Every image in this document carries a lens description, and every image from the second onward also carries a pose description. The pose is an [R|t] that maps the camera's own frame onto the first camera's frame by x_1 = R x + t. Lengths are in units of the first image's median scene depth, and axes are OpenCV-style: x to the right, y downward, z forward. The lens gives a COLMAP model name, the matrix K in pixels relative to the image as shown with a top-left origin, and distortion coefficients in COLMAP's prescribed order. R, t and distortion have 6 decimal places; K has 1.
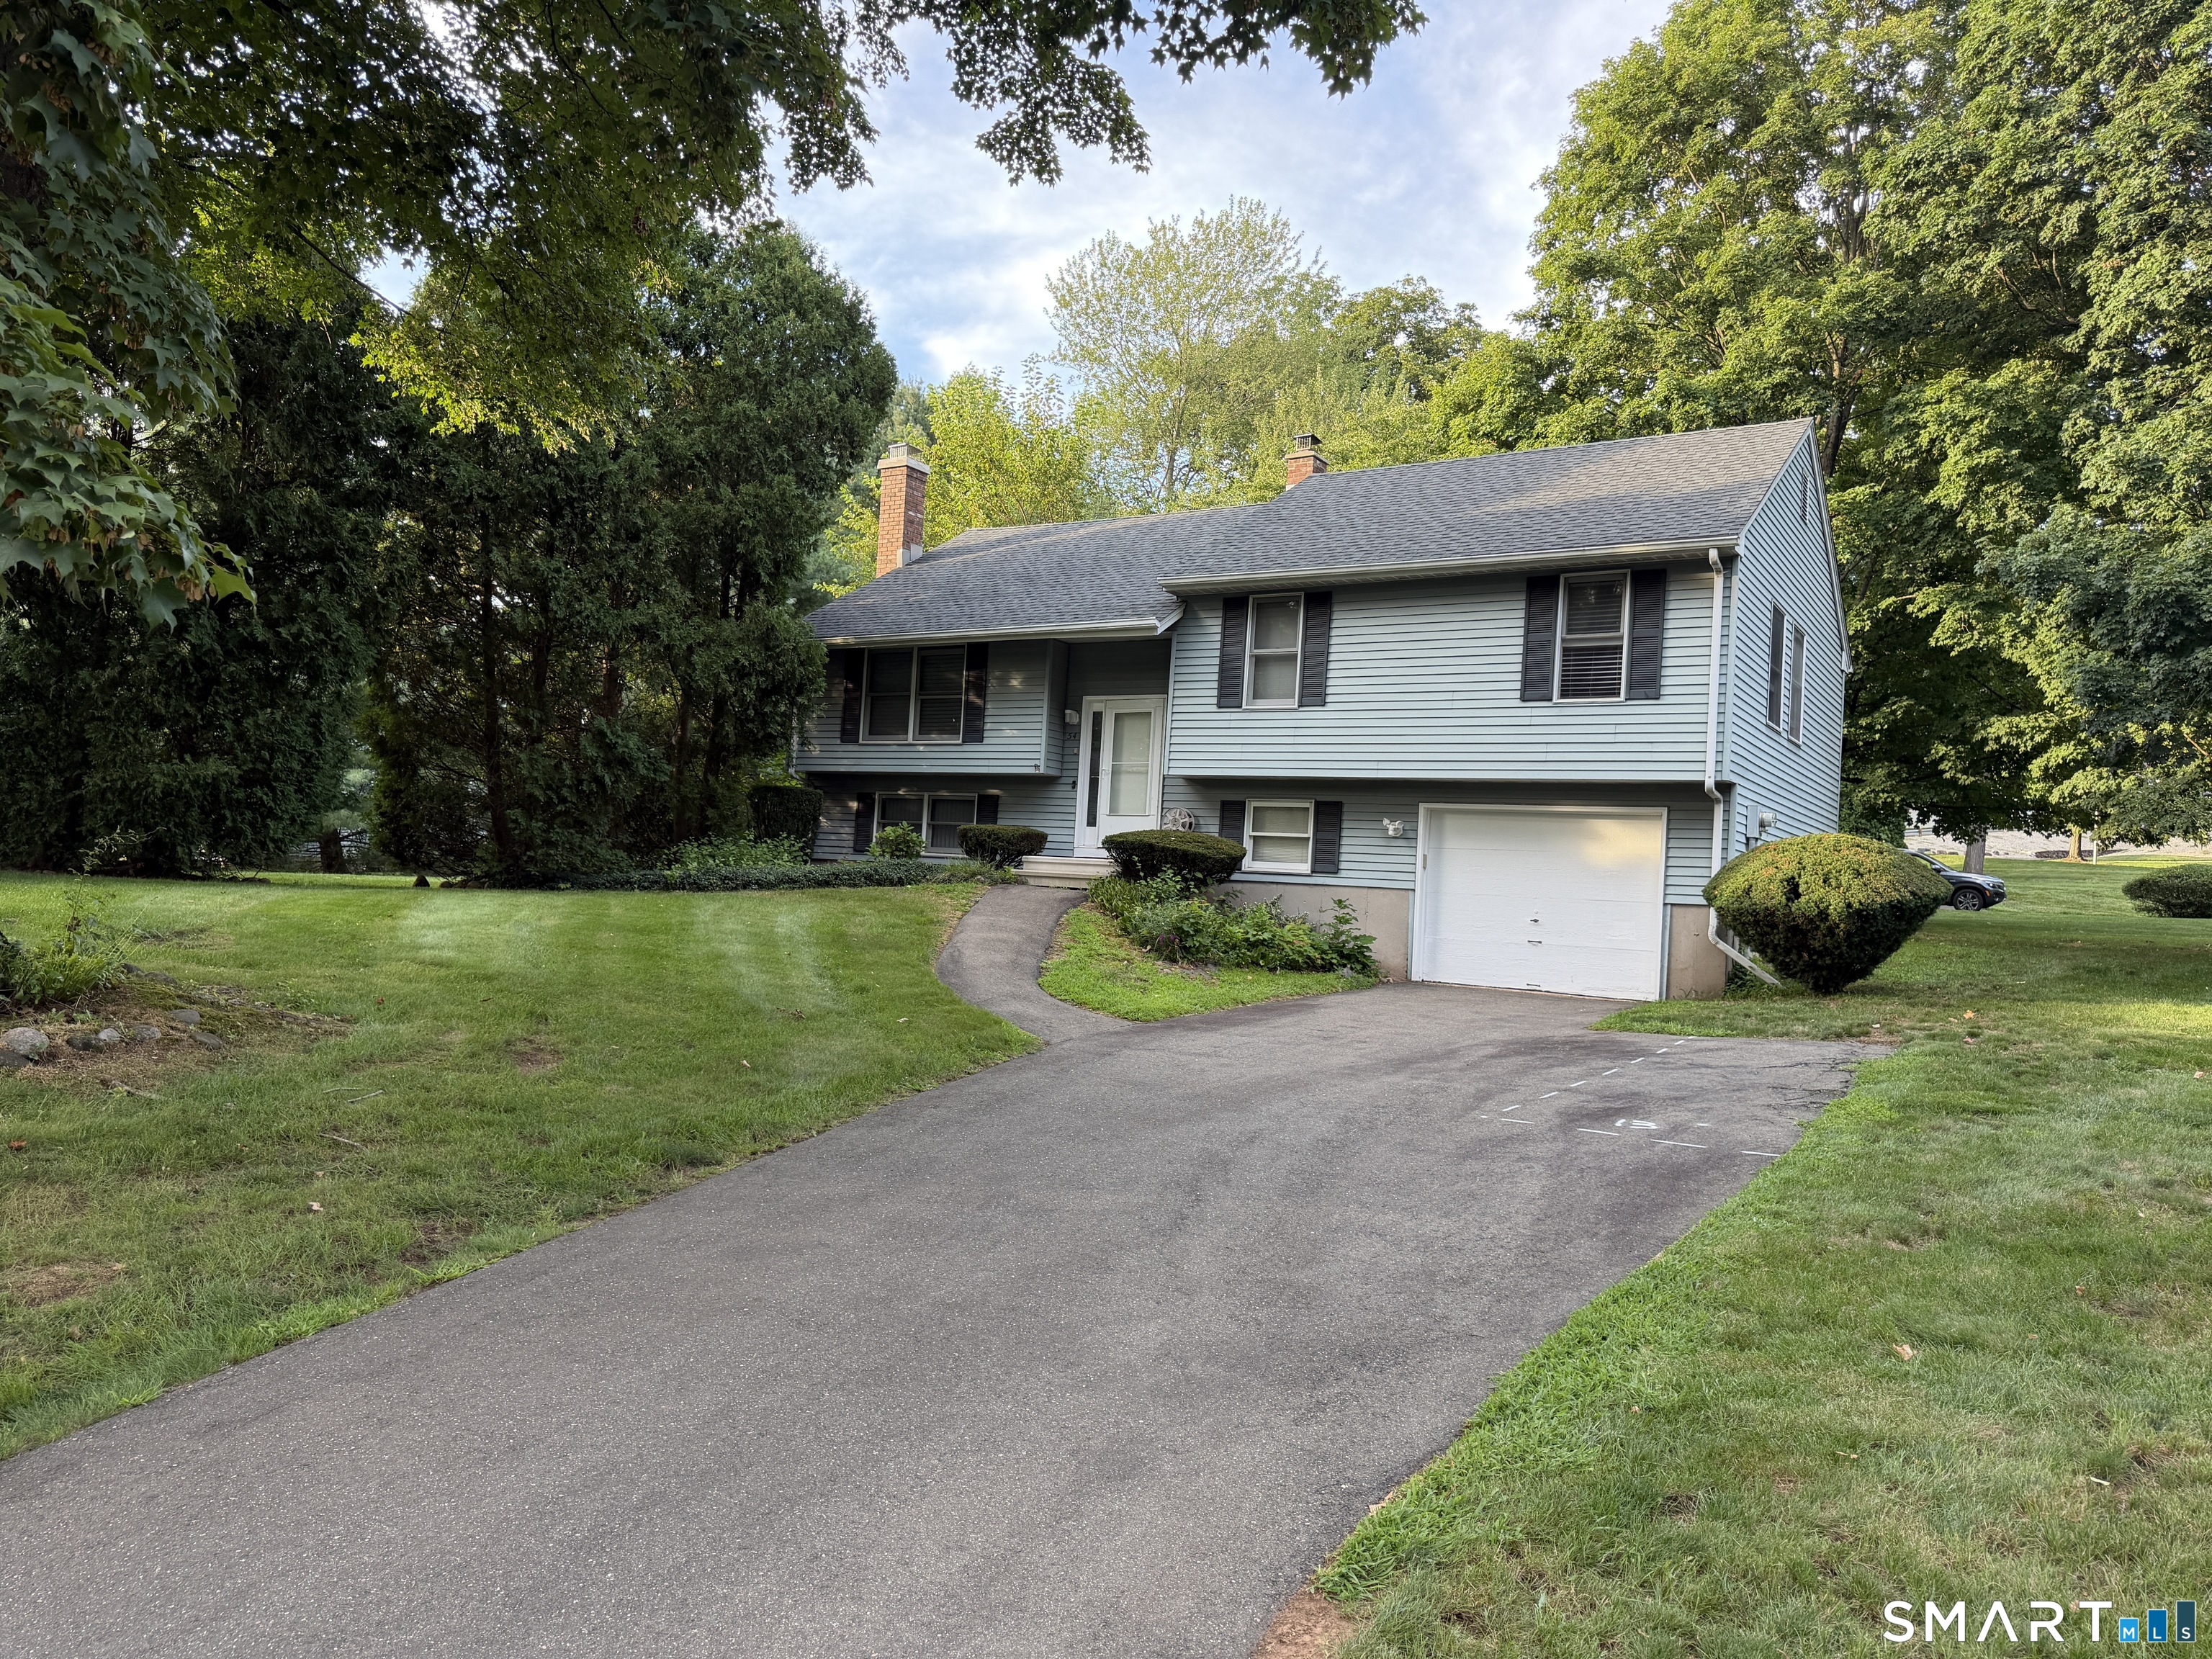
lens RADIAL K [[1556.1, 0, 1103.2], [0, 1556.1, 878.4], [0, 0, 1]] dist [0.076089, -0.069381]
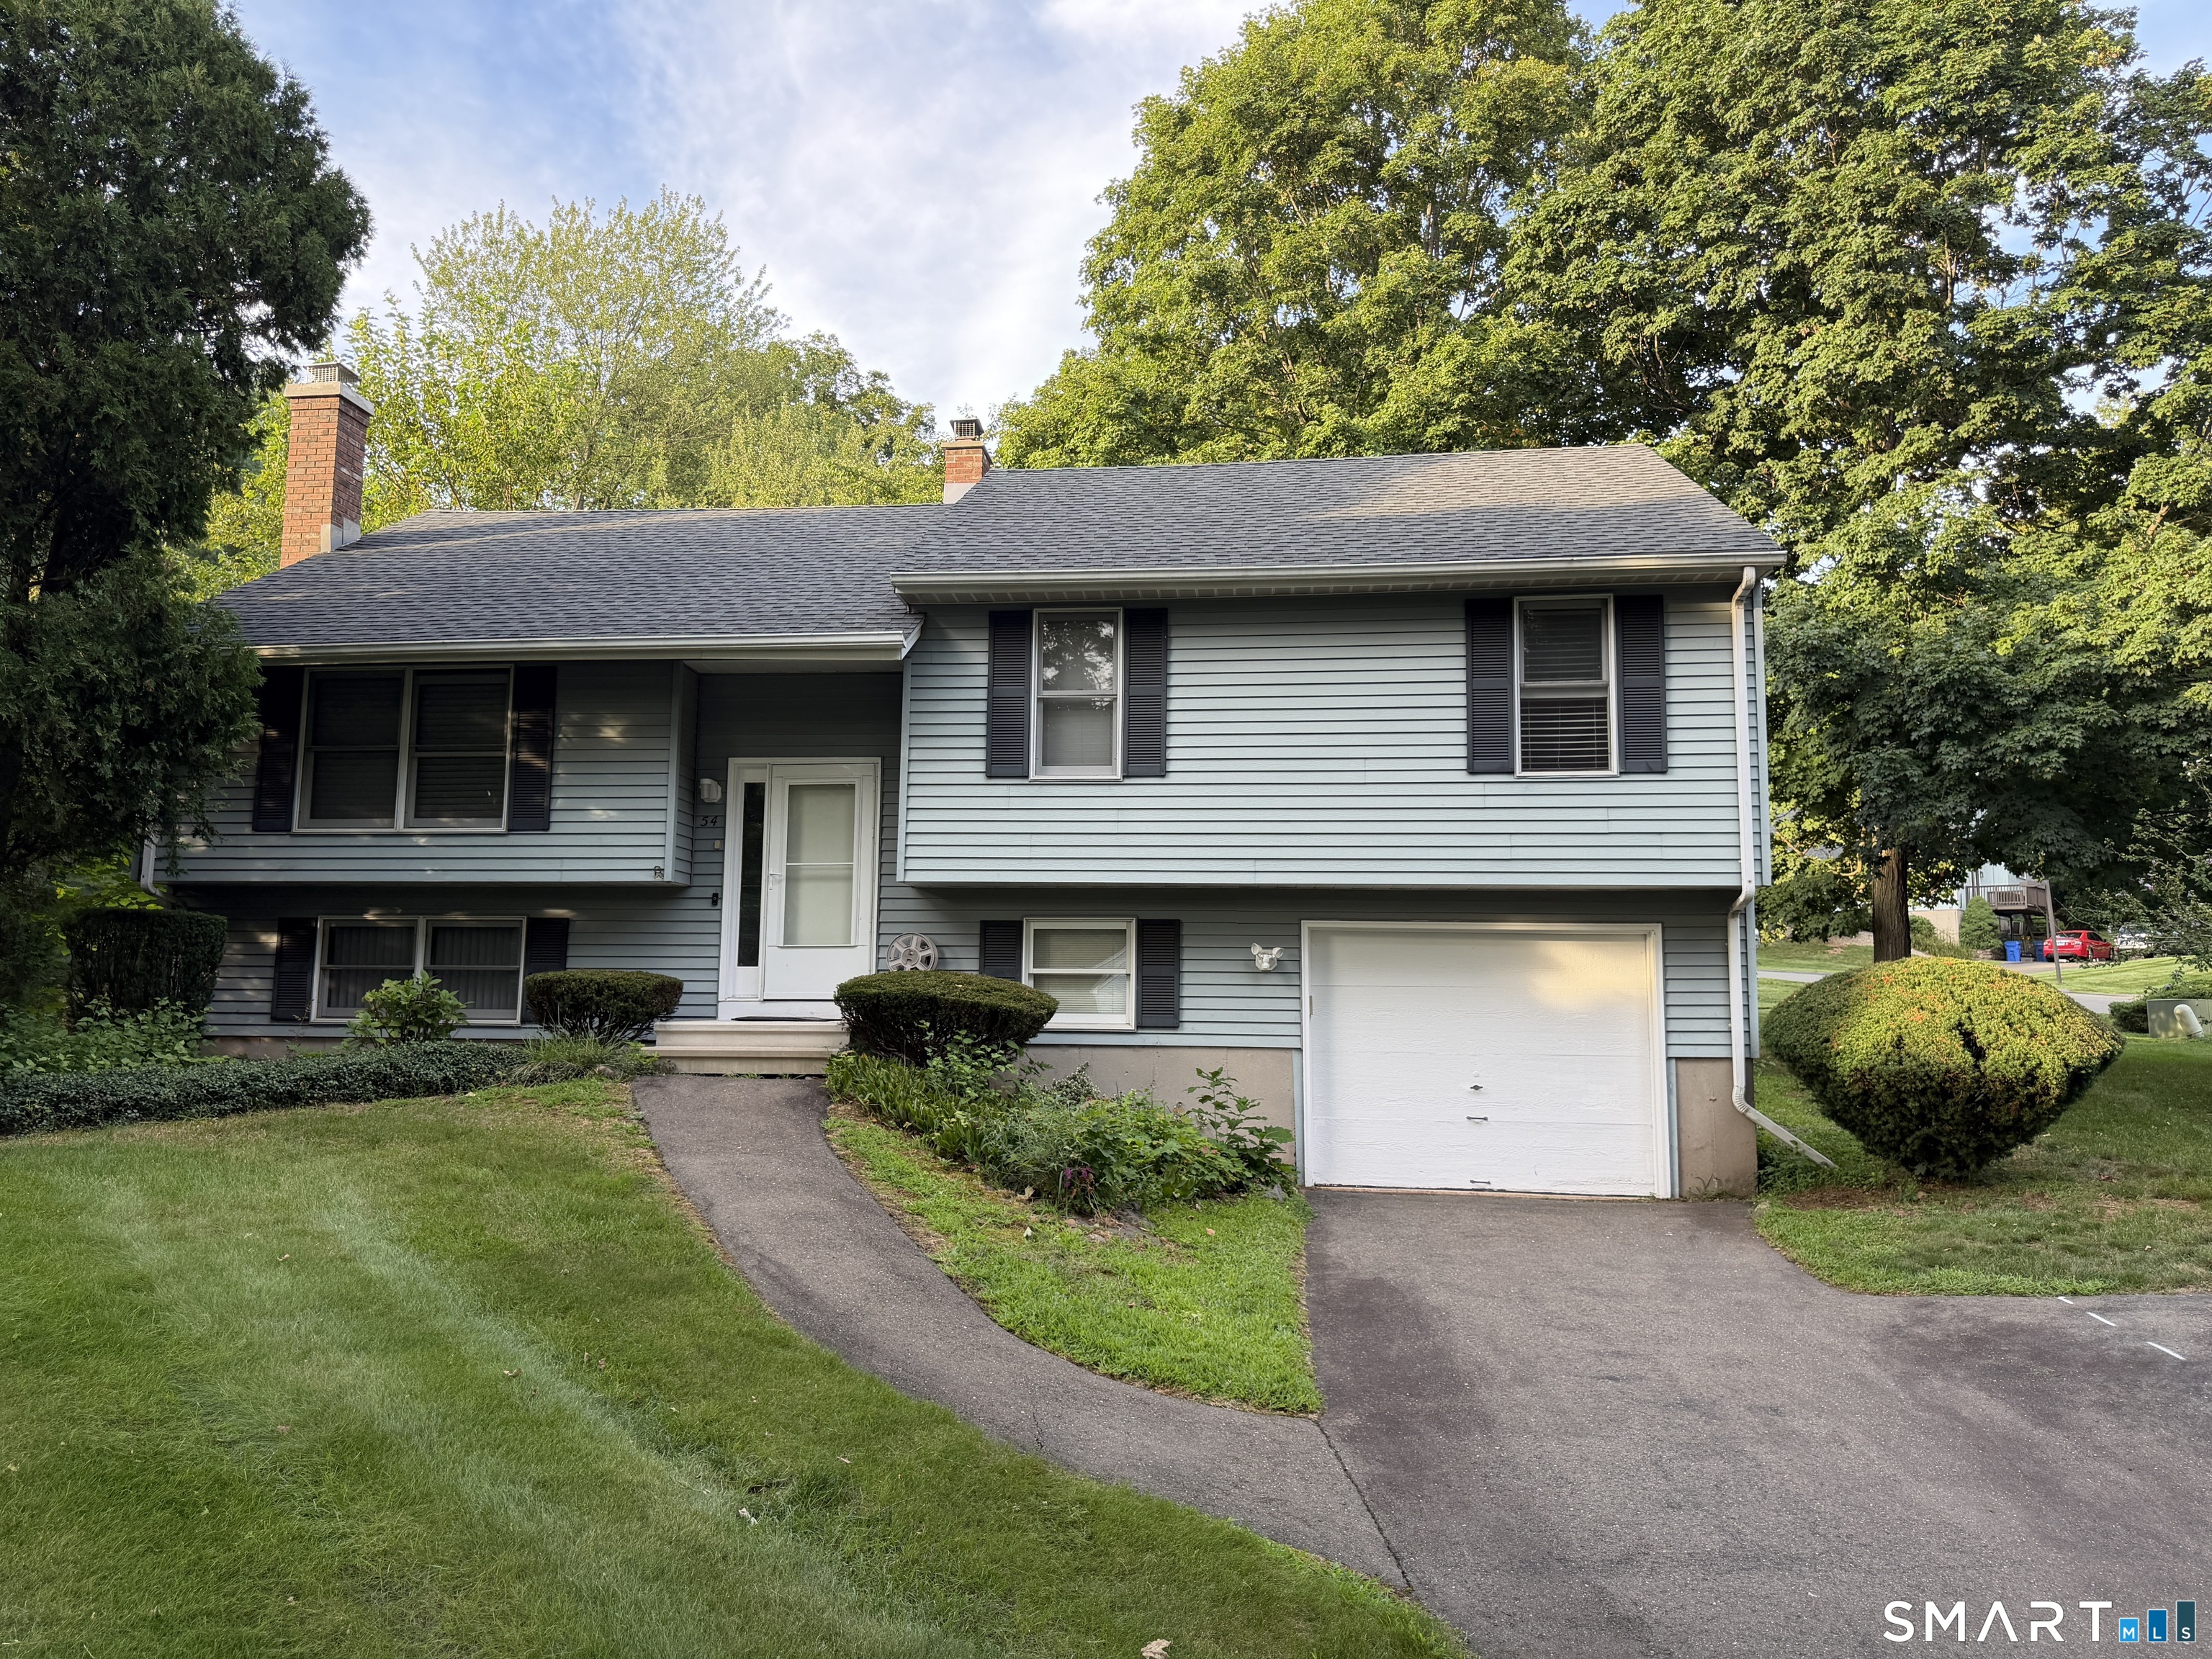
lens RADIAL K [[1542.6, 0, 1108.4], [0, 1542.6, 867.2], [0, 0, 1]] dist [0.102765, -0.152980]
pose [[0.901476, -0.006562, 0.432779, -0.156094], [0.035934, 0.997568, -0.059726, -0.032319], [-0.431334, 0.069393, 0.899520, 0.401146]]
